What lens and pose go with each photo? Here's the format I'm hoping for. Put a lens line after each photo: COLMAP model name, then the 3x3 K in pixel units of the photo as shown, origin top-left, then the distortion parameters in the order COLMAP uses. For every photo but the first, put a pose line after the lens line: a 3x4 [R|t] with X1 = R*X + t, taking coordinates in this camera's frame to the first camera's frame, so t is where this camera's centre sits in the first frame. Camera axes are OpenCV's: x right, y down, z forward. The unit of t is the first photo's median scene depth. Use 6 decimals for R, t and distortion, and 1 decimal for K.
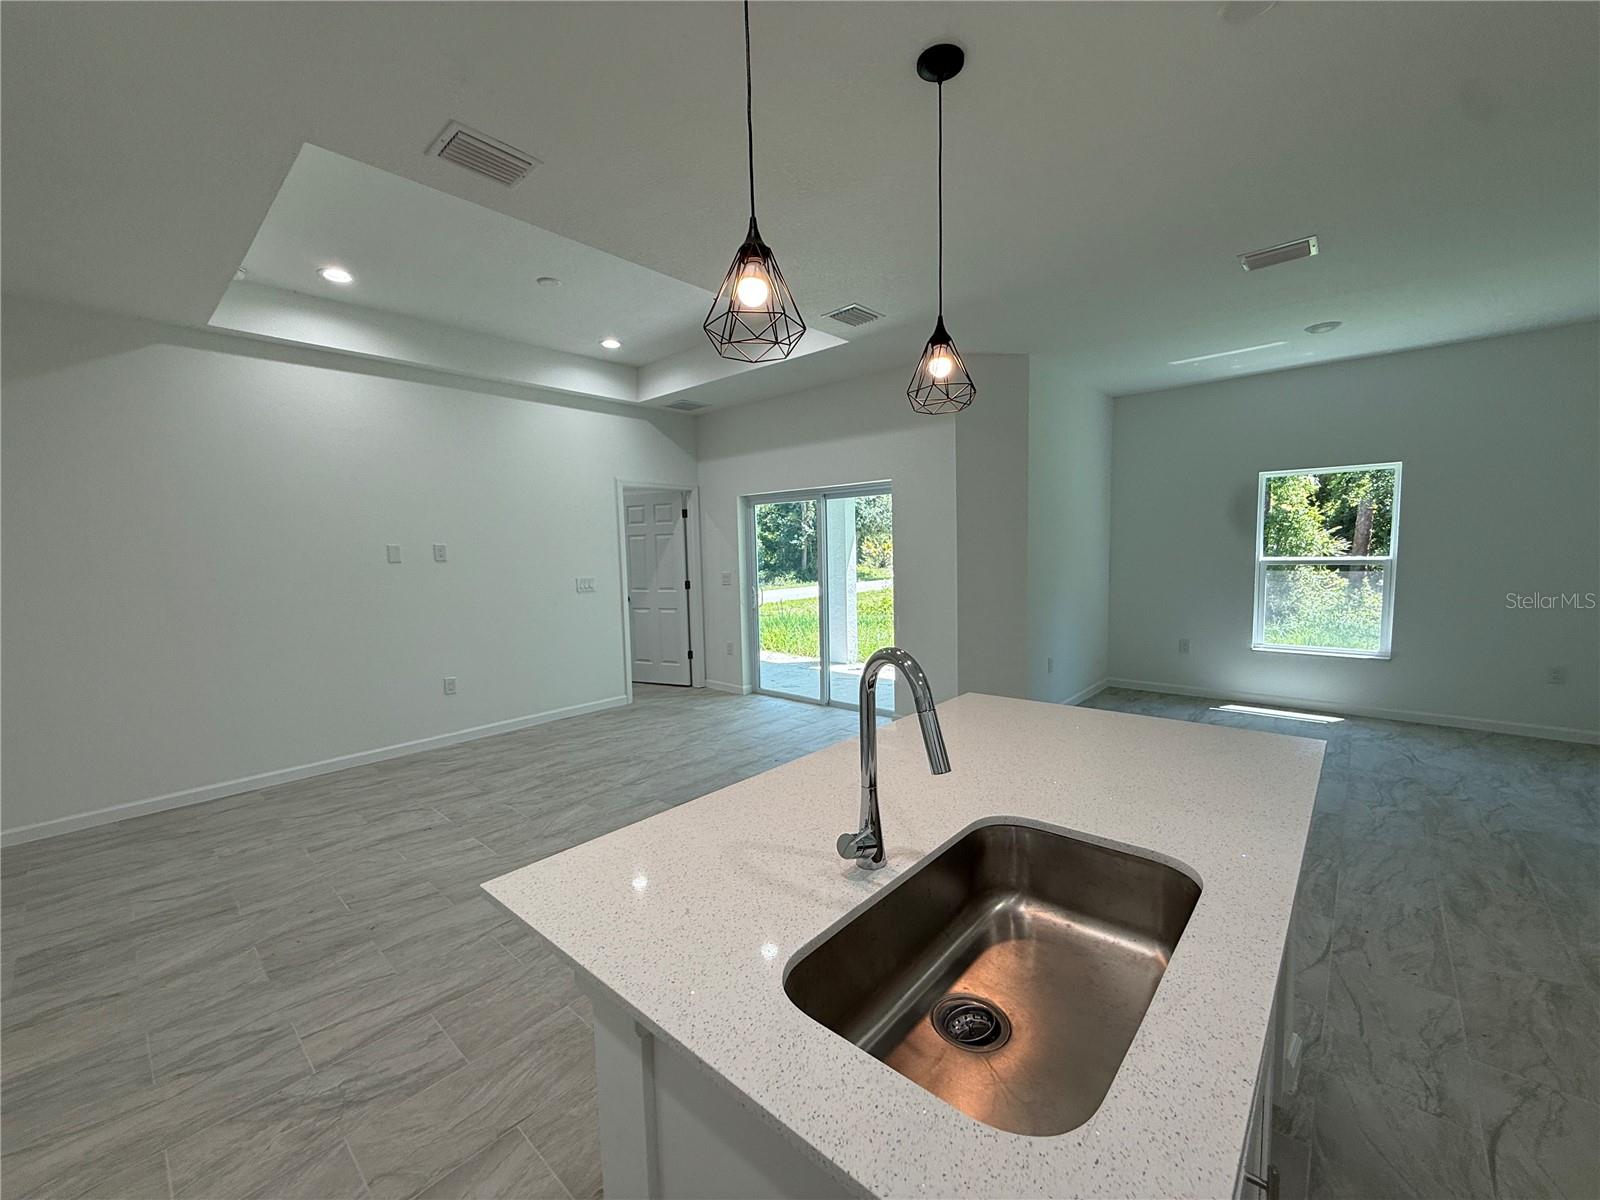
lens RADIAL K [[639.3, 0, 790.1], [0, 639.3, 601.8], [0, 0, 1]] dist [0.000614, 0.000314]
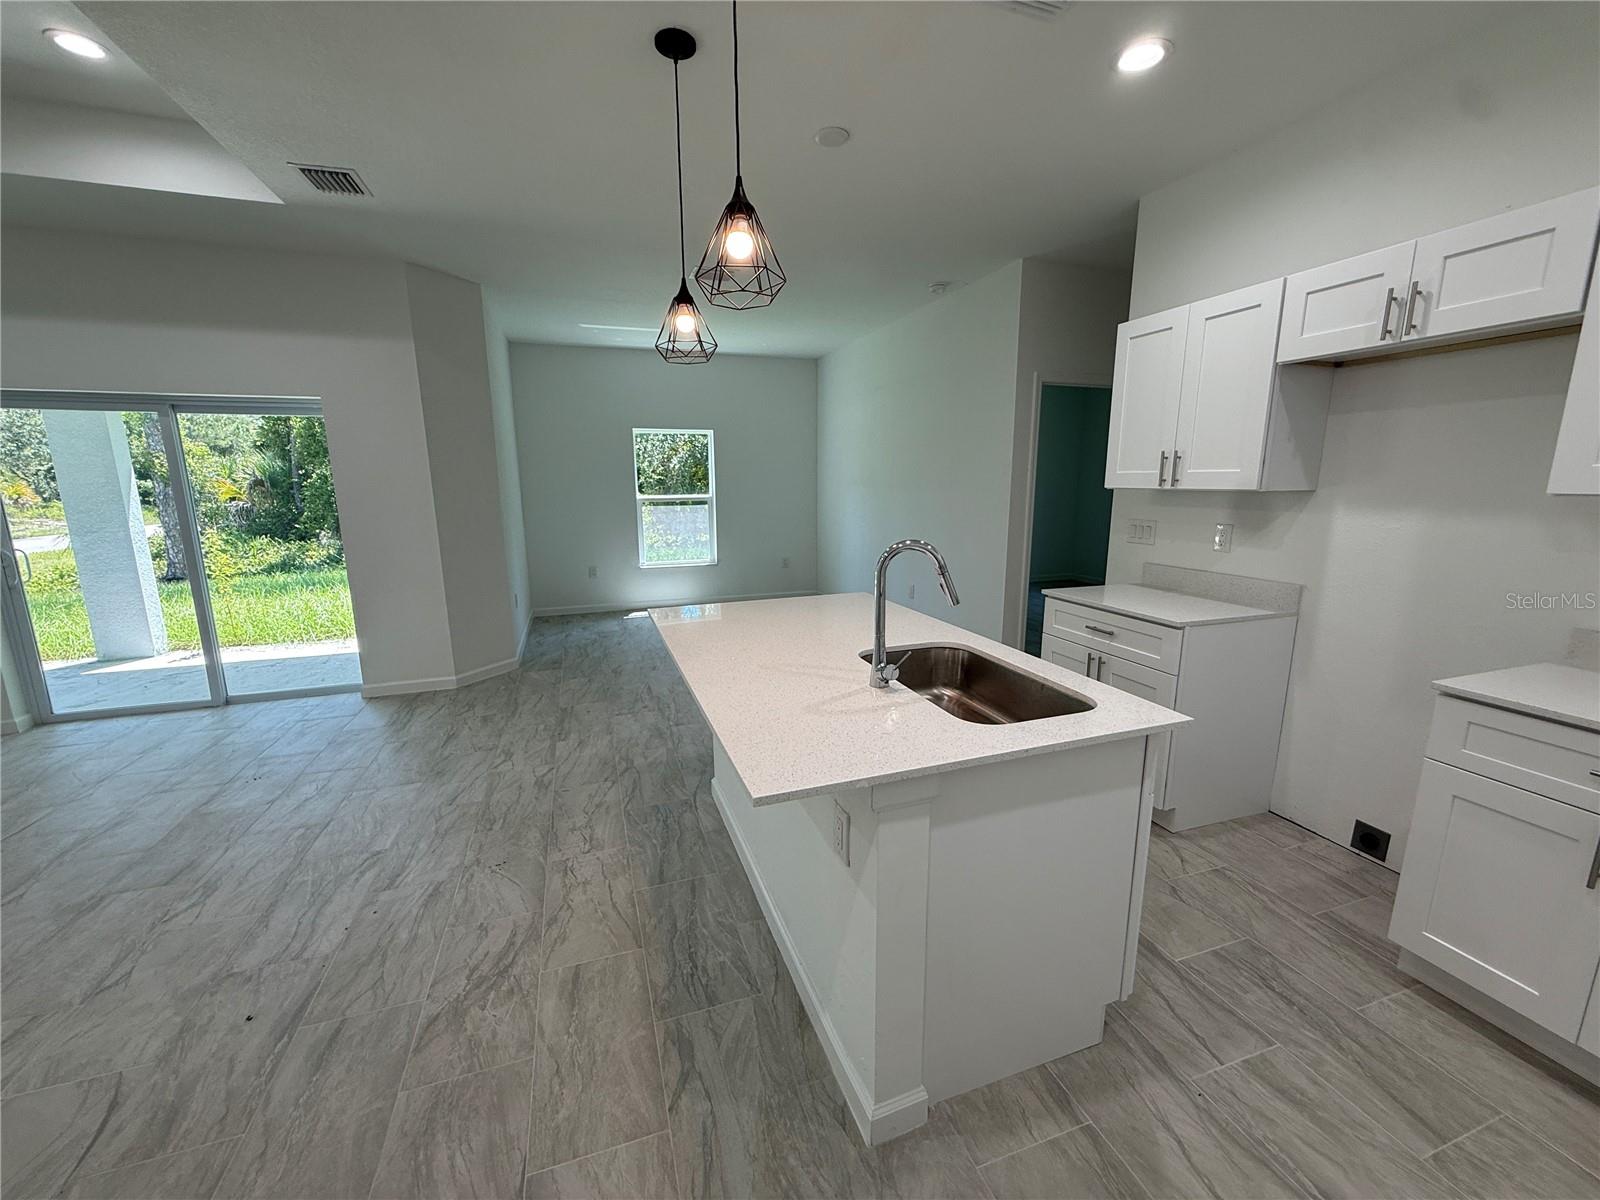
lens RADIAL K [[639.3, 0, 800.7], [0, 639.3, 605.9], [0, 0, 1]] dist [0.000614, 0.000314]
pose [[0.483123, -0.152630, 0.862146, -0.356672], [0.071017, 0.988275, 0.135164, -0.000392], [-0.872668, -0.004074, 0.488298, 0.118324]]
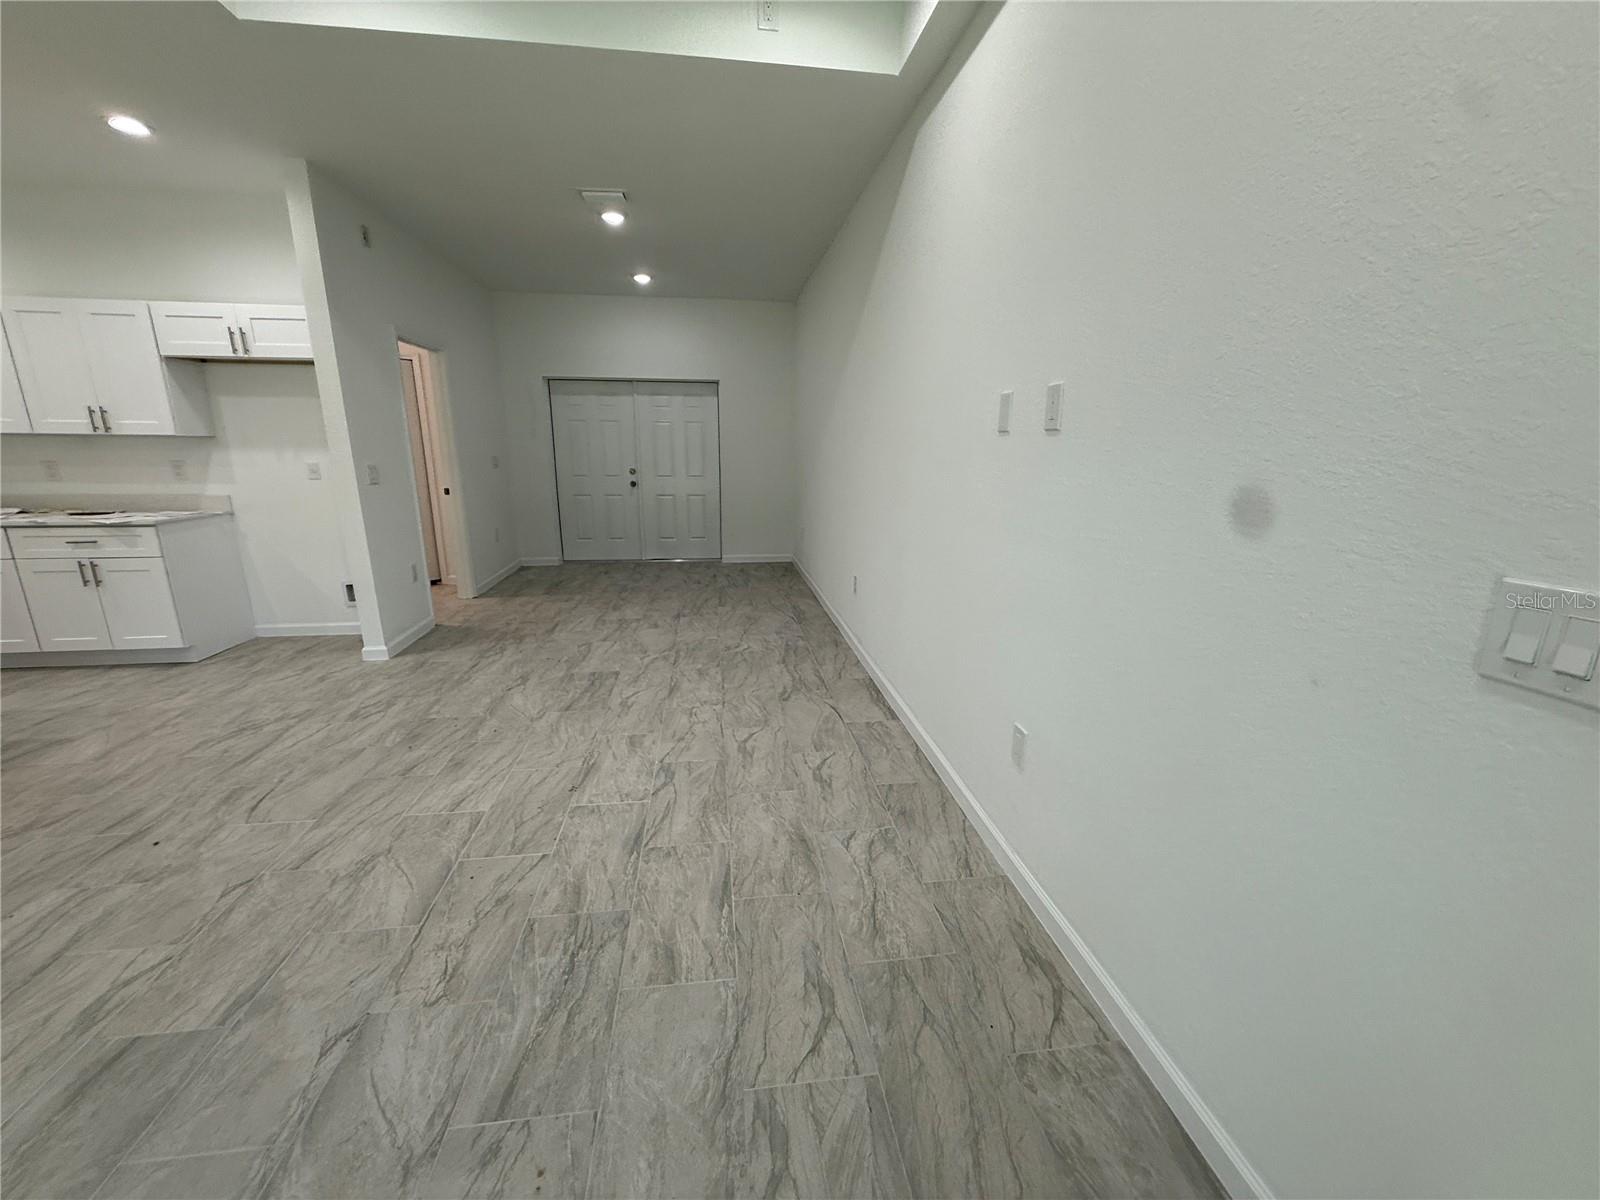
lens RADIAL K [[639.3, 0, 800.0], [0, 639.3, 609.3], [0, 0, 1]] dist [0.000614, 0.000314]
pose [[-0.644997, 0.213324, -0.733807, -0.196845], [-0.058026, 0.943803, 0.325375, -0.097843], [0.761979, 0.252446, -0.596371, 1.398944]]
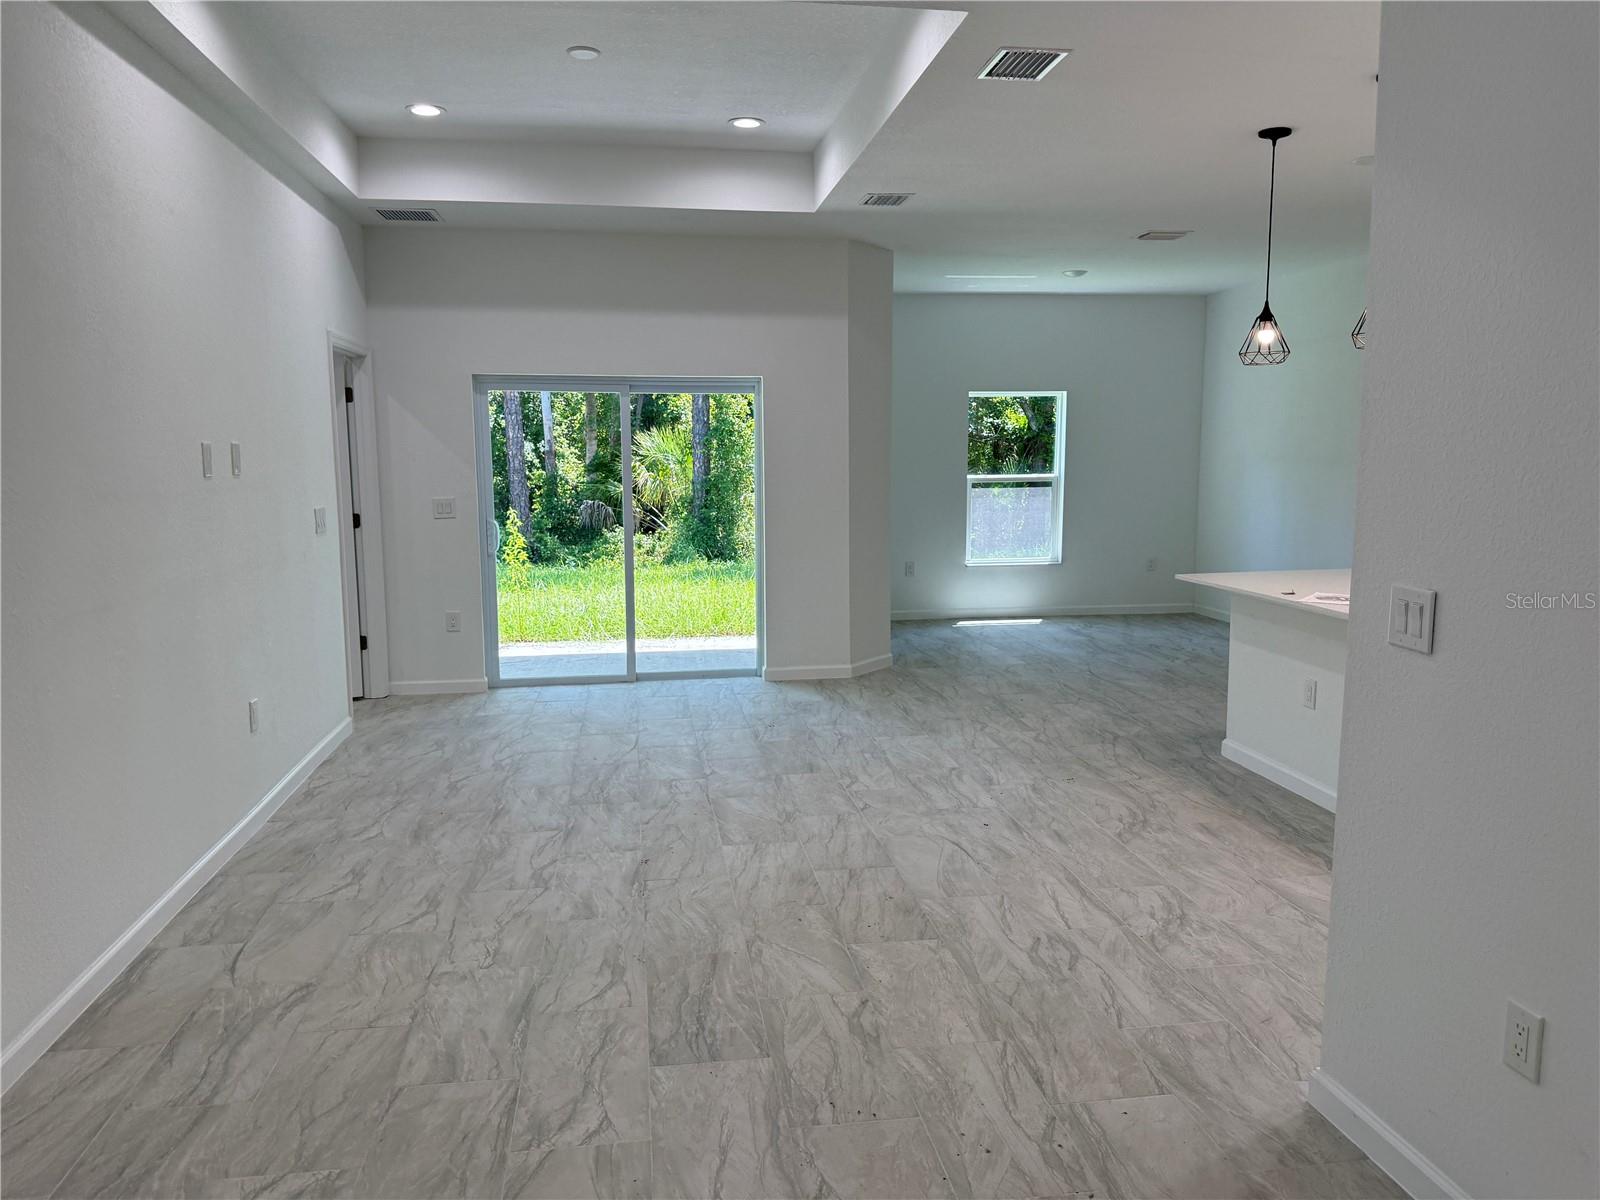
lens RADIAL K [[1135.5, 0, 787.5], [0, 1135.5, 589.7], [0, 0, 1]] dist [0.044036, -0.044737]
pose [[0.641732, -0.074970, 0.763256, -1.203981], [0.056115, 0.997133, 0.050763, 0.007976], [-0.764873, 0.010254, 0.644099, 0.075868]]
